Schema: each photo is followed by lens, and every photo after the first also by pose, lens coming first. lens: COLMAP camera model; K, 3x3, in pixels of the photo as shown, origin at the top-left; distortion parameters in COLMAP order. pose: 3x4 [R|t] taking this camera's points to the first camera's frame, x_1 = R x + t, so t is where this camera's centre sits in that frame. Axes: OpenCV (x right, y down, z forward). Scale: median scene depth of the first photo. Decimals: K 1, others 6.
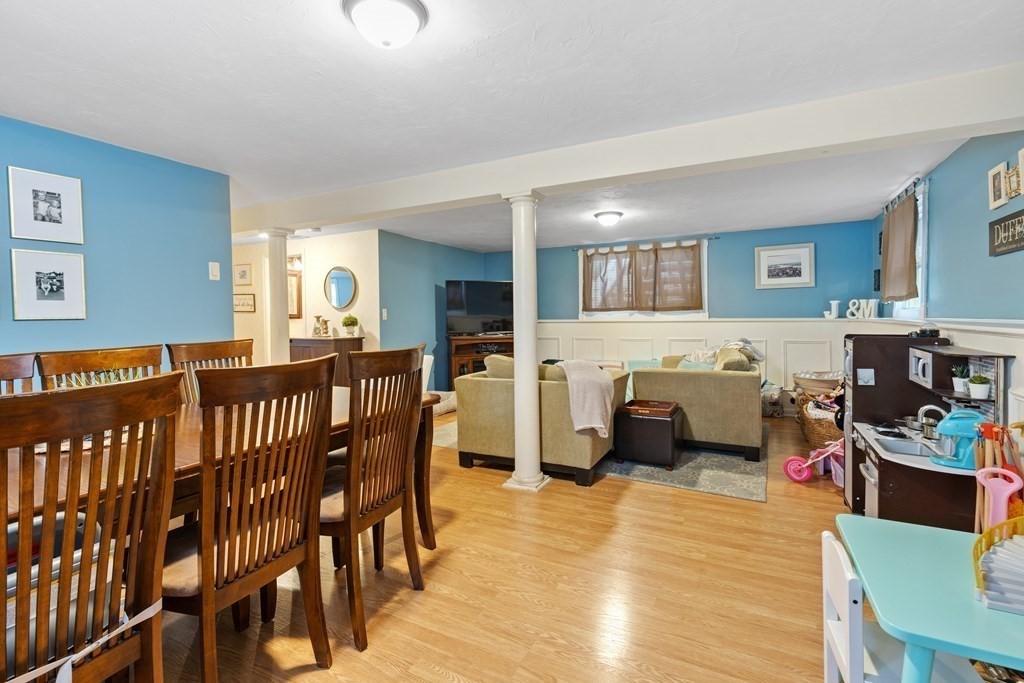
lens RADIAL K [[466.4, 0, 511.5], [0, 466.4, 332.7], [0, 0, 1]] dist [-0.000687, -0.001031]
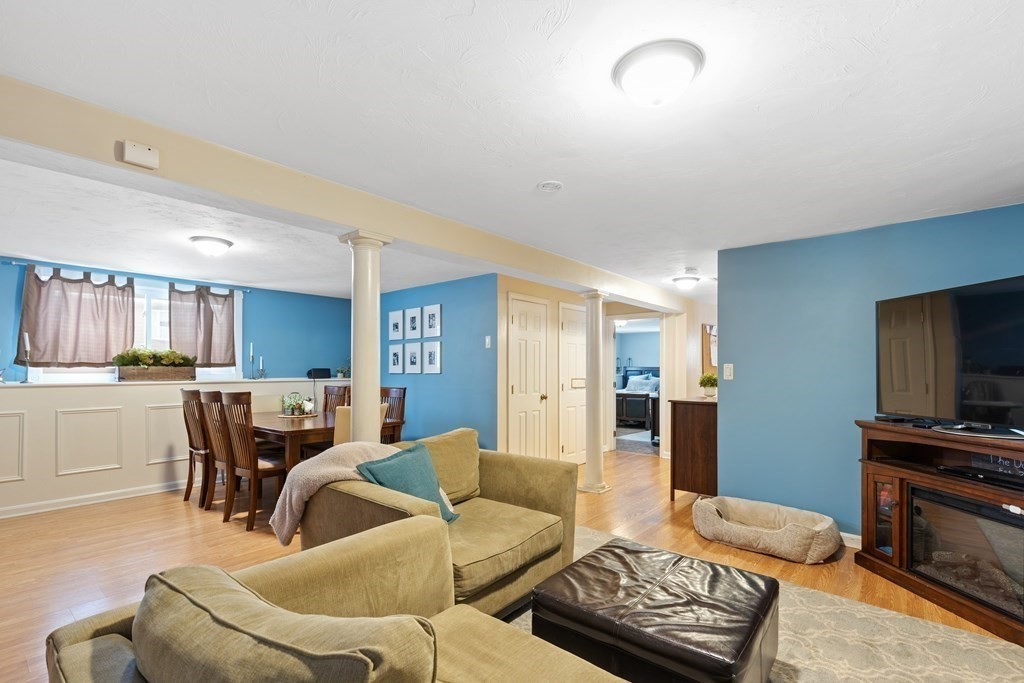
lens RADIAL K [[459.1, 0, 509.4], [0, 459.1, 351.3], [0, 0, 1]] dist [-0.000808, -0.000374]
pose [[-0.223361, -0.022914, -0.974466, 0.942533], [-0.029781, 0.999417, -0.016674, -0.102894], [0.974281, 0.025296, -0.223914, 1.758702]]
